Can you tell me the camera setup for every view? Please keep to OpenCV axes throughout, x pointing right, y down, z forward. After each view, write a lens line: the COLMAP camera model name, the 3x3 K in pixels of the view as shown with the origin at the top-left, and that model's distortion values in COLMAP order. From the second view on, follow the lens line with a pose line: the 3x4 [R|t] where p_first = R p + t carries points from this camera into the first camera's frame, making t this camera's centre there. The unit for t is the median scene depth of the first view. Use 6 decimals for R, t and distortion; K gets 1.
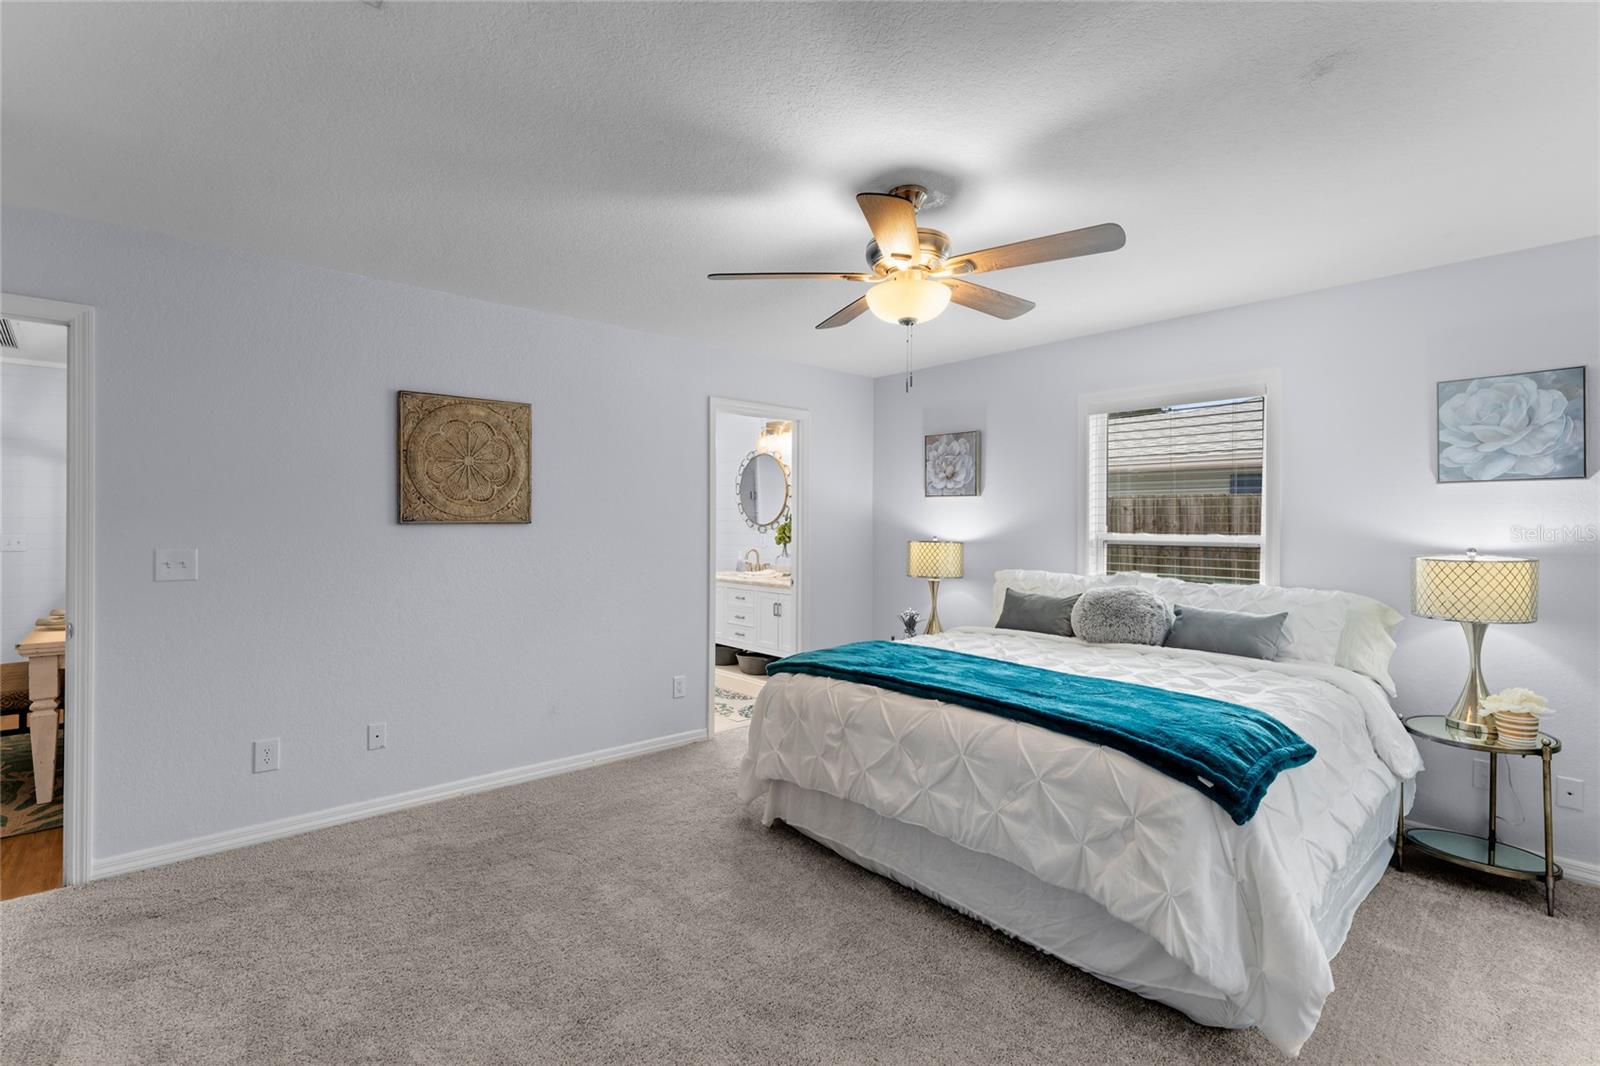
lens RADIAL K [[714.9, 0, 800.0], [0, 714.9, 533.0], [0, 0, 1]] dist [0.010239, 0.000072]
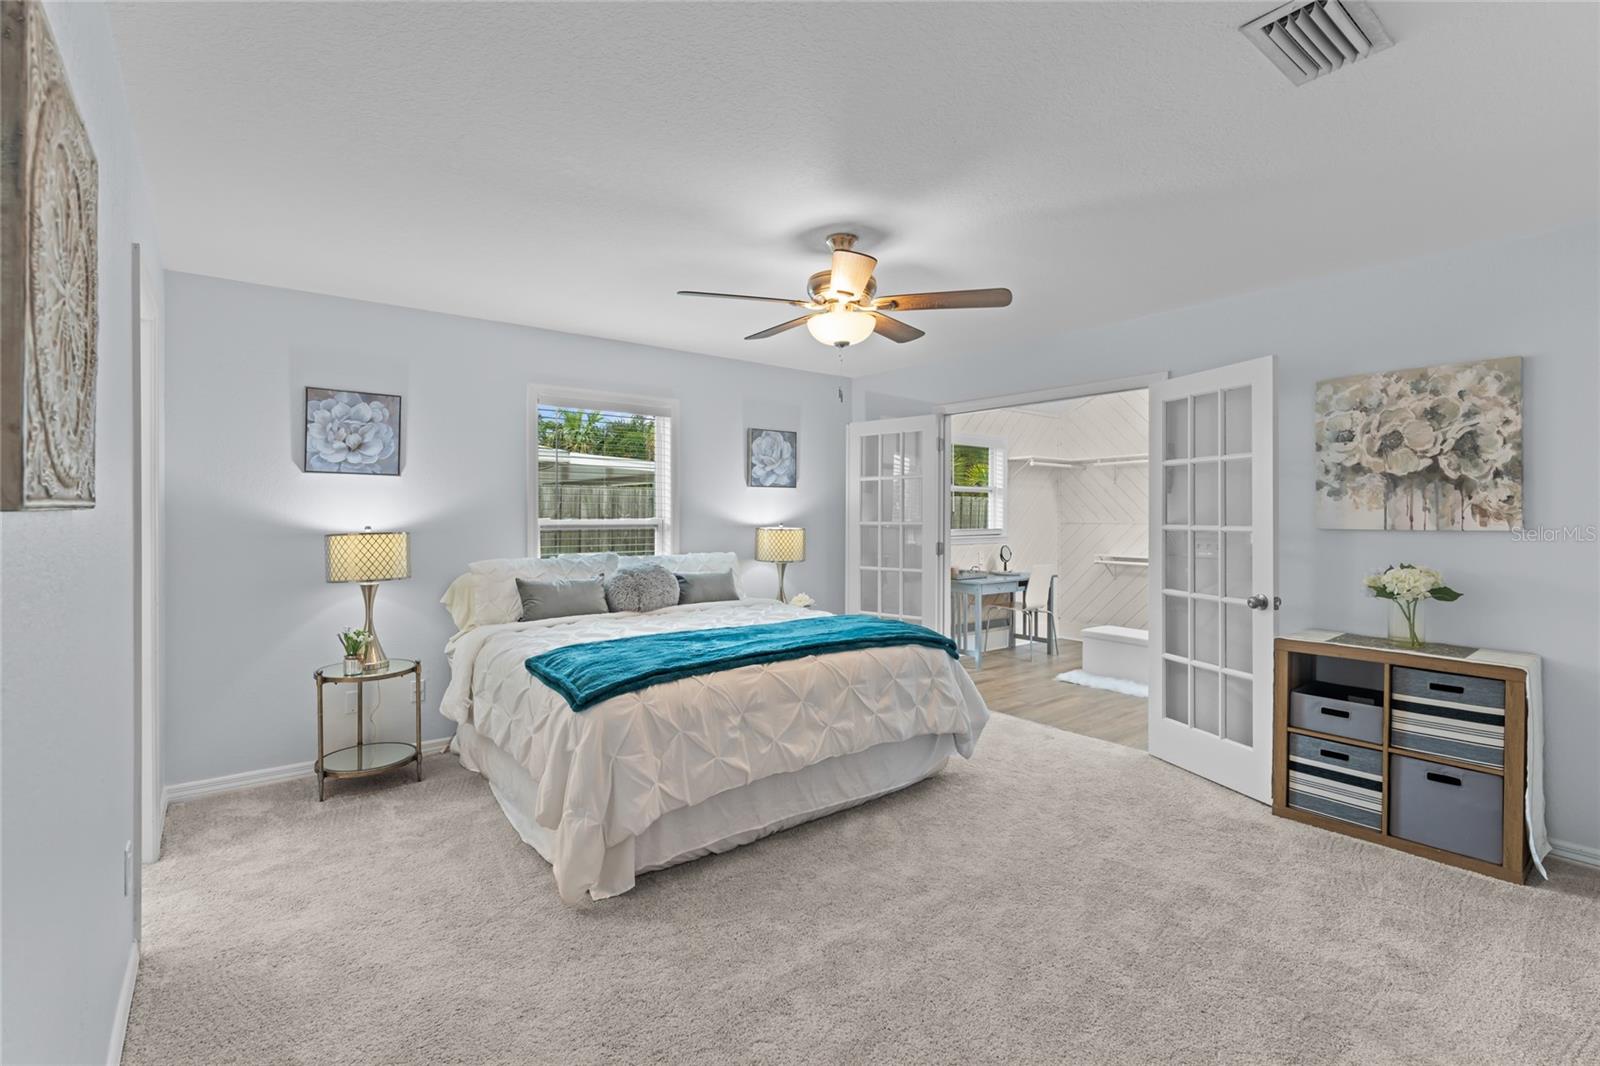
lens RADIAL K [[737.9, 0, 775.0], [0, 737.9, 516.5], [0, 0, 1]] dist [-0.002302, -0.000297]
pose [[0.076452, -0.010047, 0.997023, -0.820908], [0.012189, 0.999884, 0.009141, -0.011438], [-0.996999, 0.011454, 0.076565, 0.745186]]
